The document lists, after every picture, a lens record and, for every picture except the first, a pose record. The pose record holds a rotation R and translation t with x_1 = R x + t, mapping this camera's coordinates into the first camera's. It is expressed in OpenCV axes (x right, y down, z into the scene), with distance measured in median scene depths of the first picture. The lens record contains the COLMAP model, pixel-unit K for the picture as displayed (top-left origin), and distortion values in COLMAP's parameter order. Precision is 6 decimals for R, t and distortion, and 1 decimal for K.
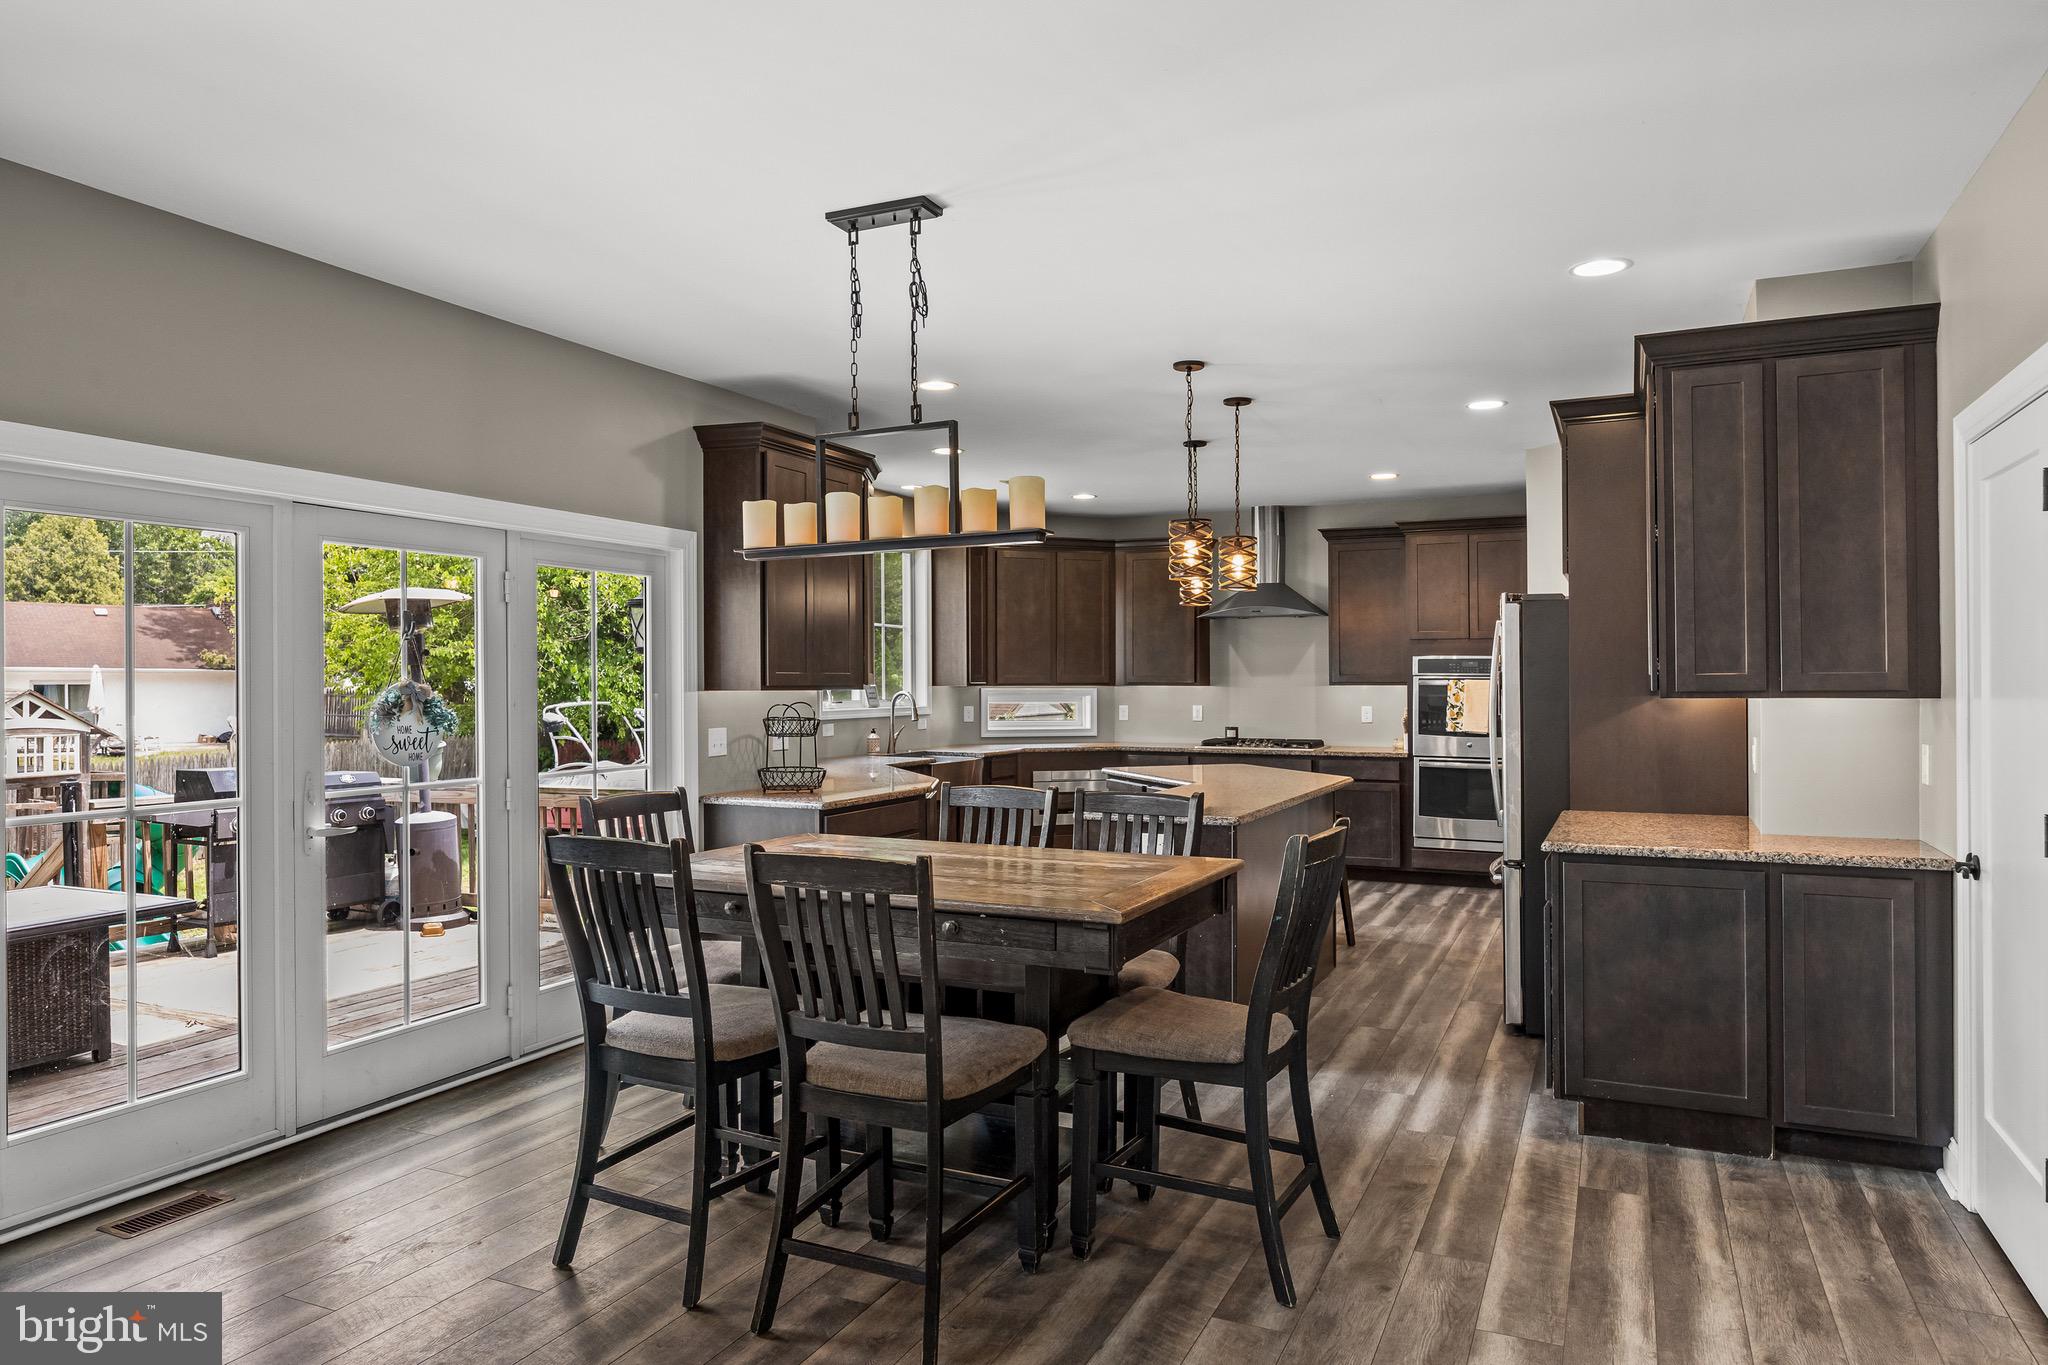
lens RADIAL K [[1340.1, 0, 1022.5], [0, 1340.1, 689.7], [0, 0, 1]] dist [0.000245, -0.000001]
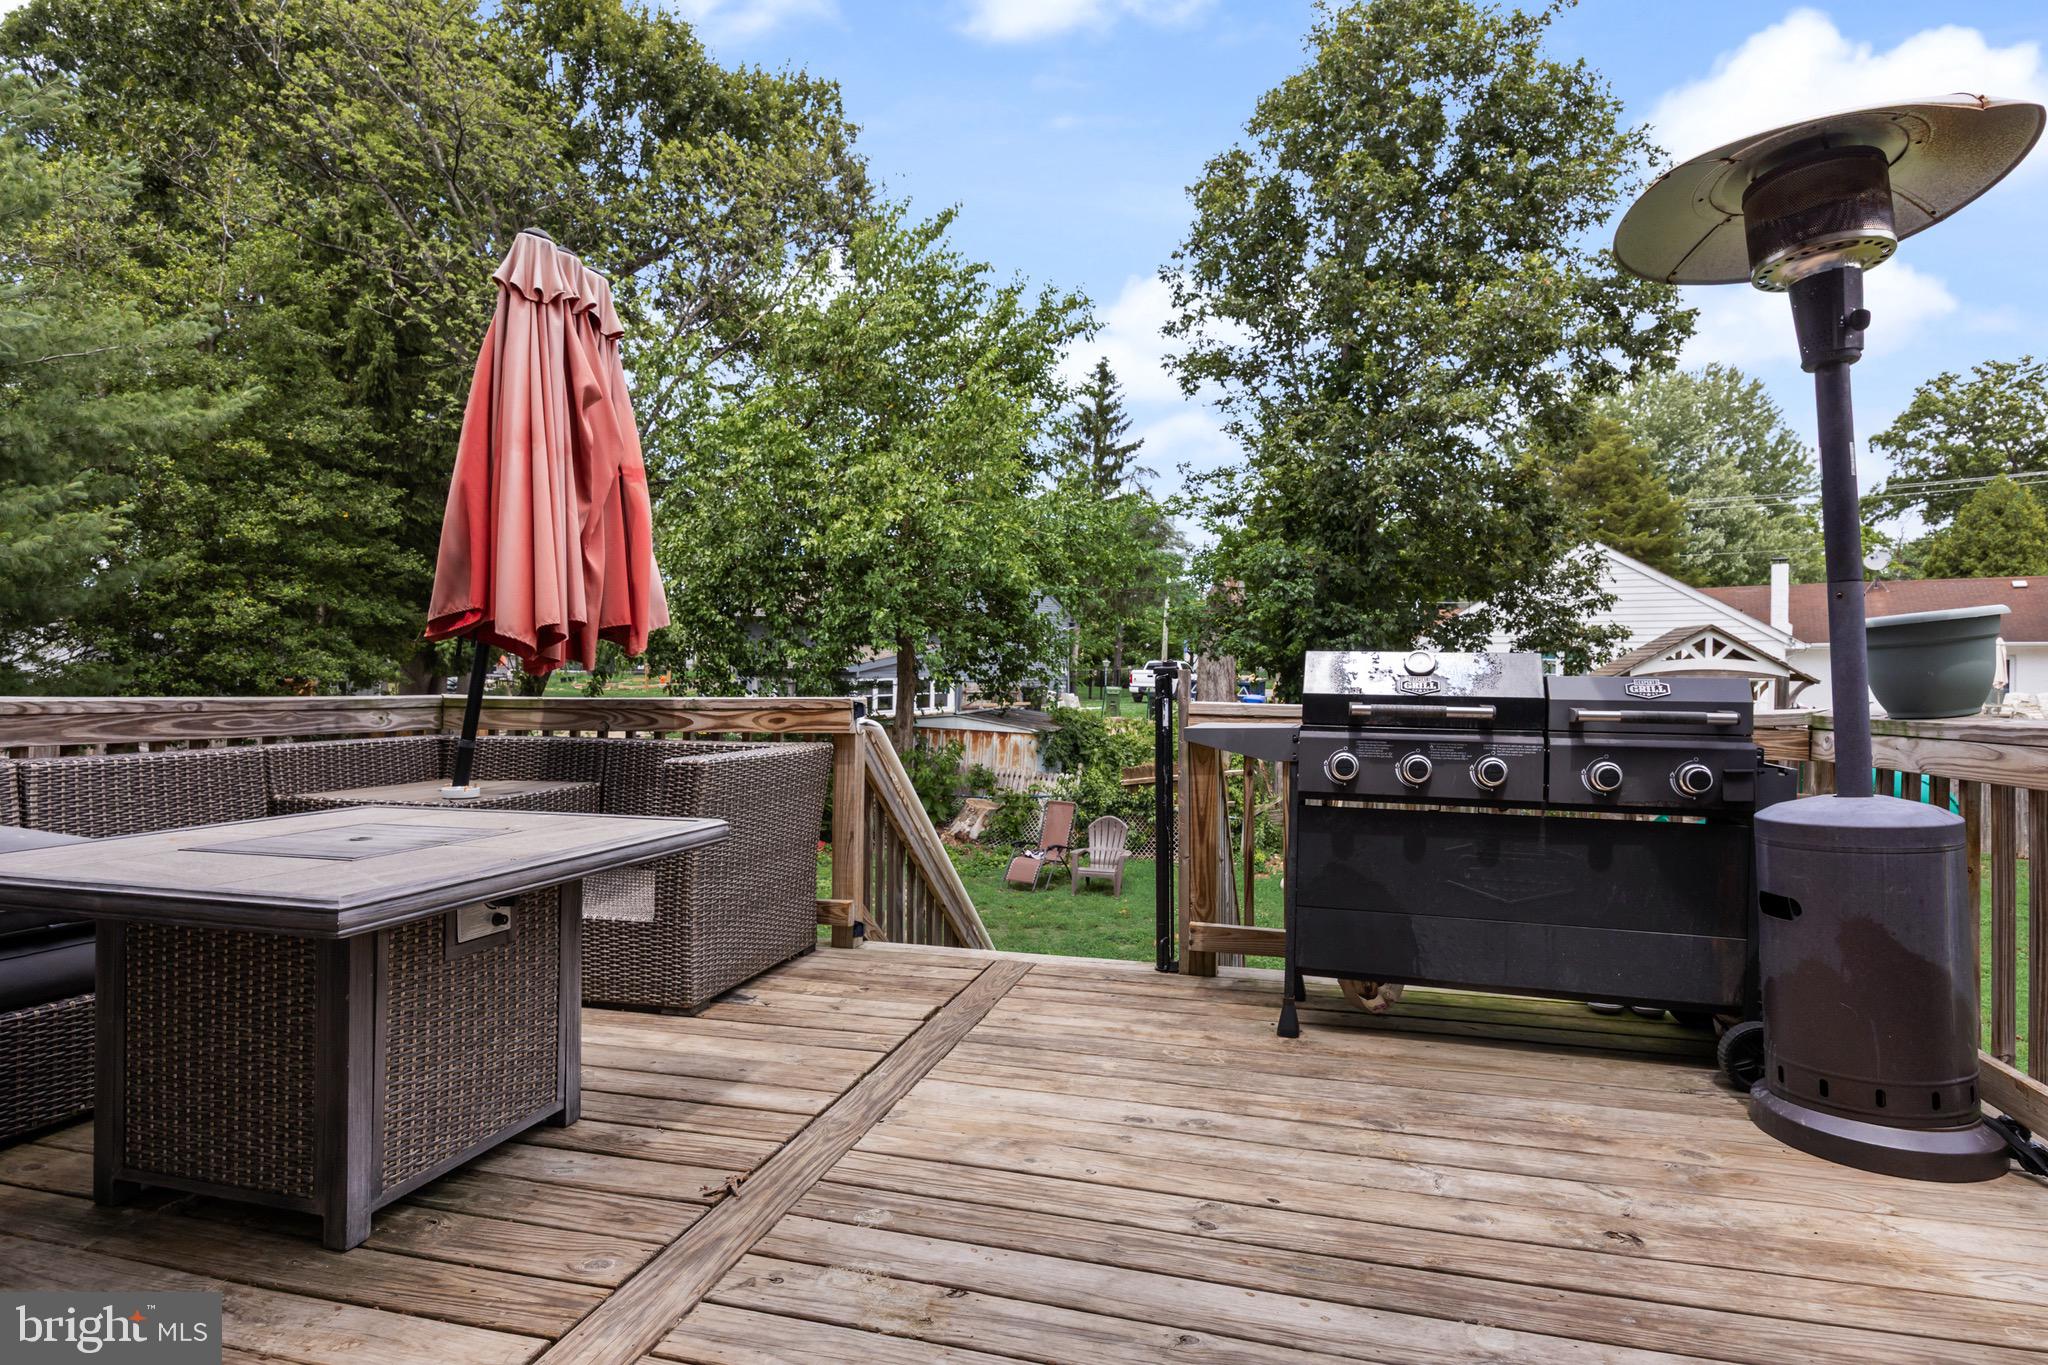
lens RADIAL K [[1100.8, 0, 1024.4], [0, 1100.8, 680.4], [0, 0, 1]] dist [-0.002445, -0.000281]
pose [[0.174889, 0.005797, -0.984571, -0.158670], [-0.011926, 0.999922, 0.003769, 0.048276], [0.984516, 0.011083, 0.174945, 0.564122]]
